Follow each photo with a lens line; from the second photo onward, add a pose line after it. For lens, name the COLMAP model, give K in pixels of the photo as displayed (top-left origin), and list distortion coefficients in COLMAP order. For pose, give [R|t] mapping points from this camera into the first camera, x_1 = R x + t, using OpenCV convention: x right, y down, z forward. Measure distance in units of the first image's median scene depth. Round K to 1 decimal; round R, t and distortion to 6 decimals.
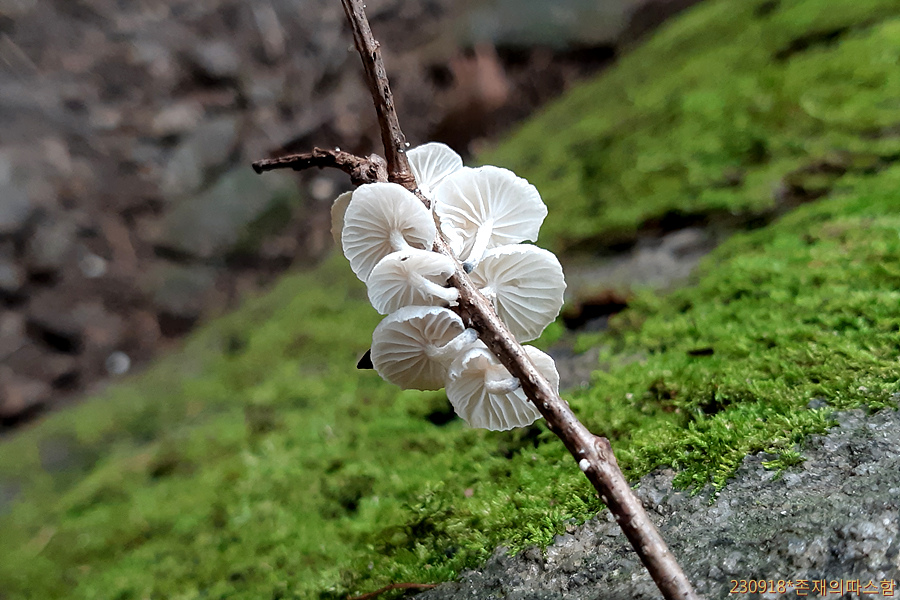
lens RADIAL K [[1124.0, 0, 450.0], [0, 1124.0, 300.0], [0, 0, 1]] dist [0.137154, -0.484974]
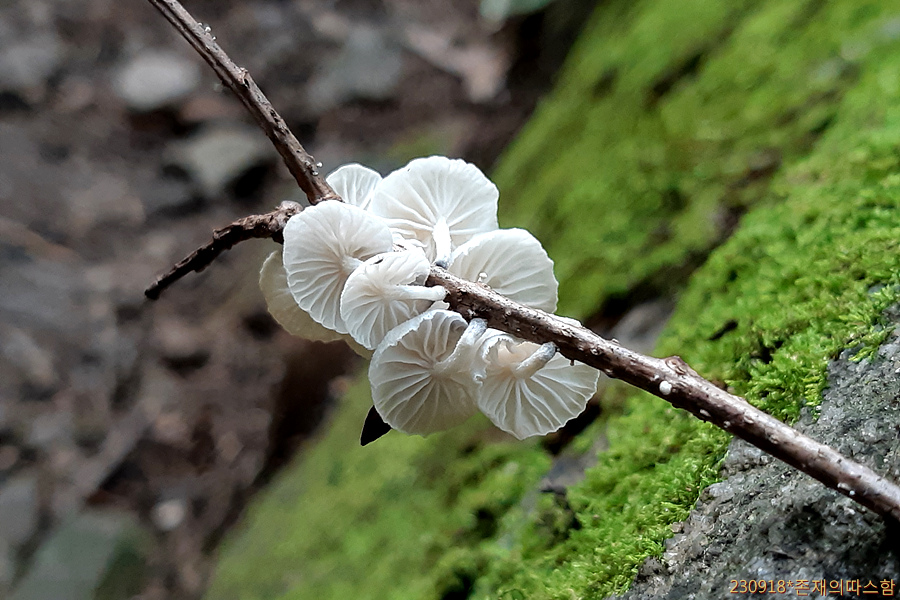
lens RADIAL K [[1456.8, 0, 450.0], [0, 1456.8, 300.0], [0, 0, 1]] dist [0.093775, 0.005941]
pose [[0.918588, -0.377385, 0.117373, -0.110471], [0.392588, 0.905503, -0.161056, 0.164670], [-0.045502, 0.194023, 0.979941, -0.066011]]
